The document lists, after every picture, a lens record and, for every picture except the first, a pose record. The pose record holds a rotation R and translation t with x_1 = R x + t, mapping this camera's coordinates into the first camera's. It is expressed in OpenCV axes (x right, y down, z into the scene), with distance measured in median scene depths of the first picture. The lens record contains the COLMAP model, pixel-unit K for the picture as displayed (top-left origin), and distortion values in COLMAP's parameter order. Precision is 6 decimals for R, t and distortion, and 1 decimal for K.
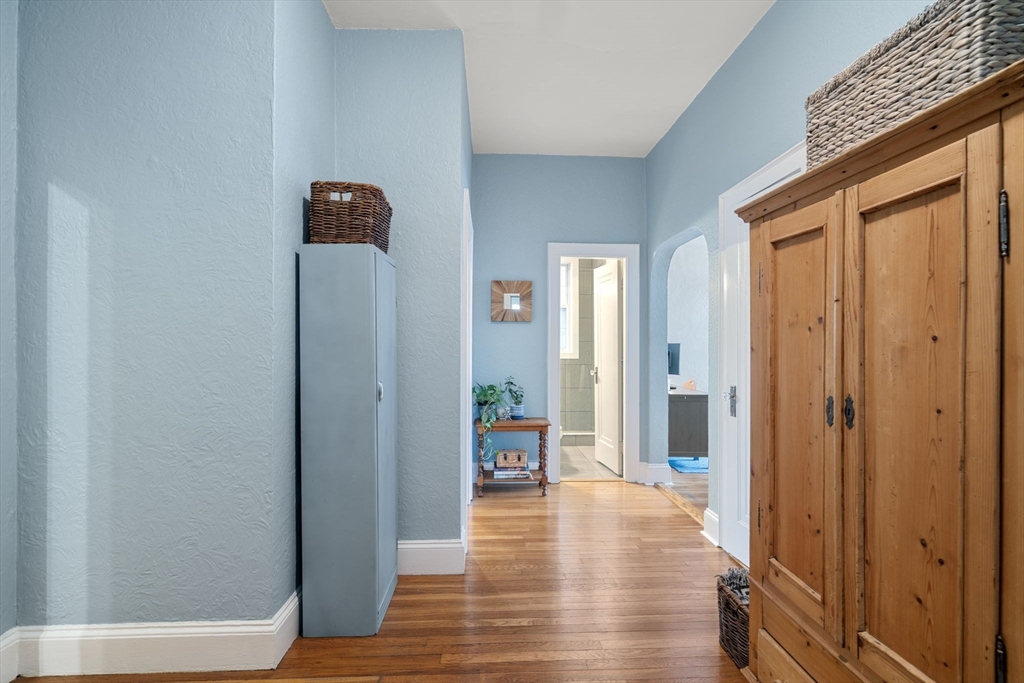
lens RADIAL K [[478.8, 0, 516.9], [0, 478.8, 345.6], [0, 0, 1]] dist [-0.001143, 0.000625]
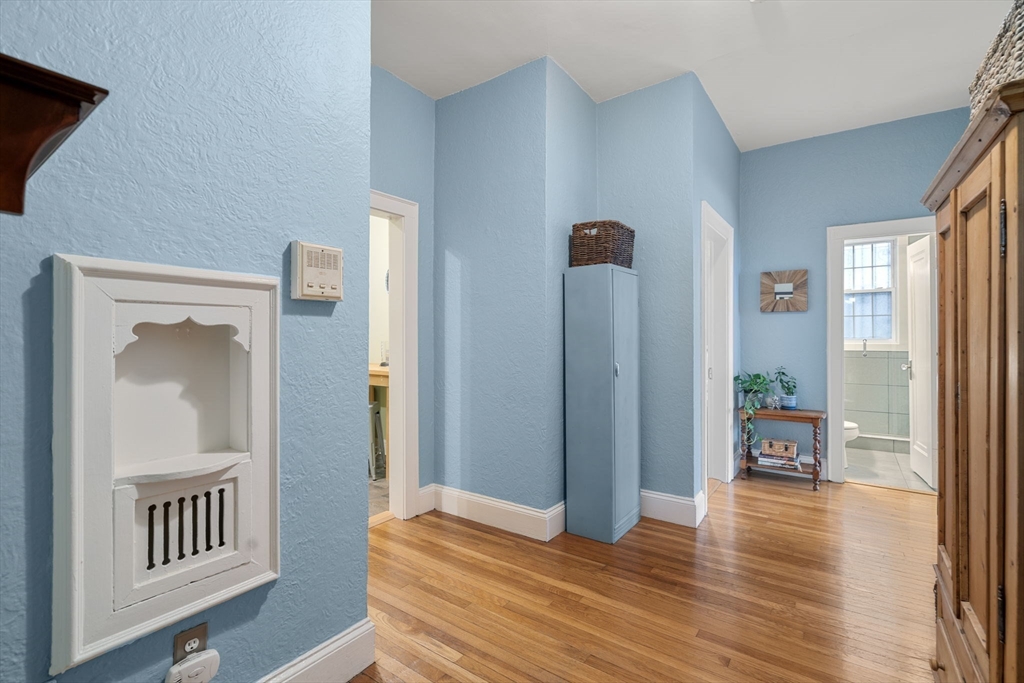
lens RADIAL K [[467.5, 0, 515.1], [0, 467.5, 333.5], [0, 0, 1]] dist [-0.002572, 0.000331]
pose [[0.791521, -0.006045, -0.611112, 0.244473], [0.002509, 0.999975, -0.006643, 0.000780], [0.611136, 0.003725, 0.791516, -0.193296]]
